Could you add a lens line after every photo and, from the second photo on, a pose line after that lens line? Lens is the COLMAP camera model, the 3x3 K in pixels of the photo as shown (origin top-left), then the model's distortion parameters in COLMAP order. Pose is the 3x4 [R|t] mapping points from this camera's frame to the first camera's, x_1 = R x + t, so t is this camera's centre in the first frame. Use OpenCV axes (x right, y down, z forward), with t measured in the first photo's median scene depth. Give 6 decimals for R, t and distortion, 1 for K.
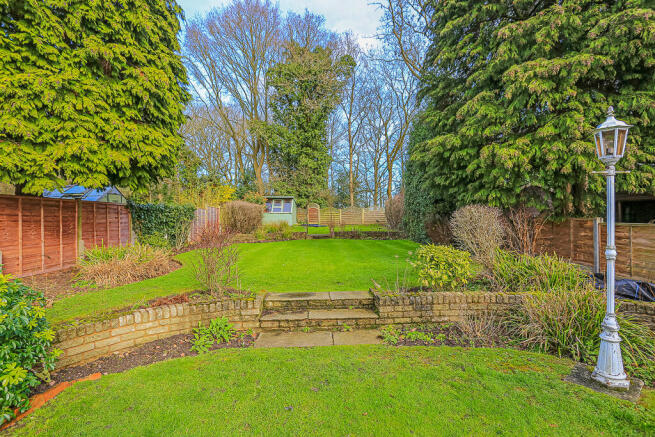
lens RADIAL K [[322.7, 0, 327.5], [0, 322.7, 218.5], [0, 0, 1]] dist [-0.045819, 0.002065]
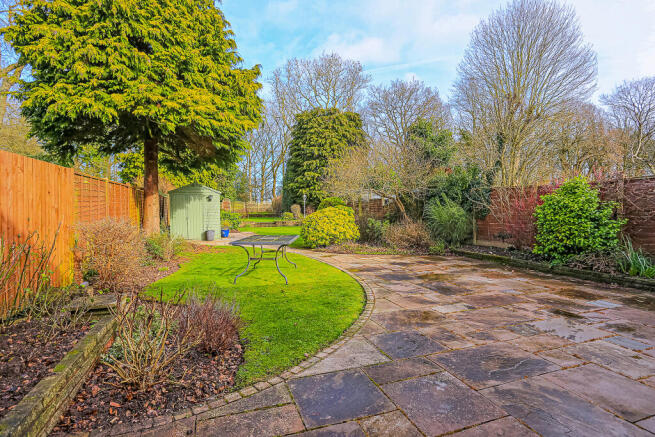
lens RADIAL K [[345.3, 0, 327.5], [0, 345.3, 218.5], [0, 0, 1]] dist [-0.045239, -0.001457]
pose [[0.938551, 0.003158, 0.345125, -0.163993], [-0.010911, 0.999730, 0.020524, 0.012366], [-0.344967, -0.023029, 0.938332, -0.763319]]
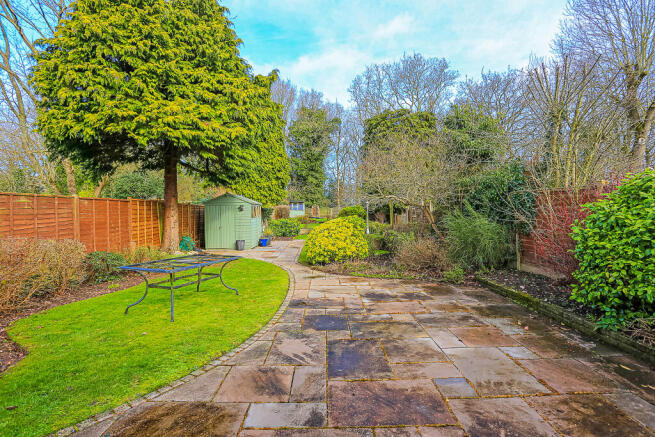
lens RADIAL K [[322.7, 0, 327.5], [0, 322.7, 218.5], [0, 0, 1]] dist [-0.045819, 0.002065]
pose [[0.999946, 0.003313, 0.009808, 0.000740], [-0.003451, 0.999895, 0.014073, 0.000734], [-0.009761, -0.014106, 0.999853, -0.701240]]
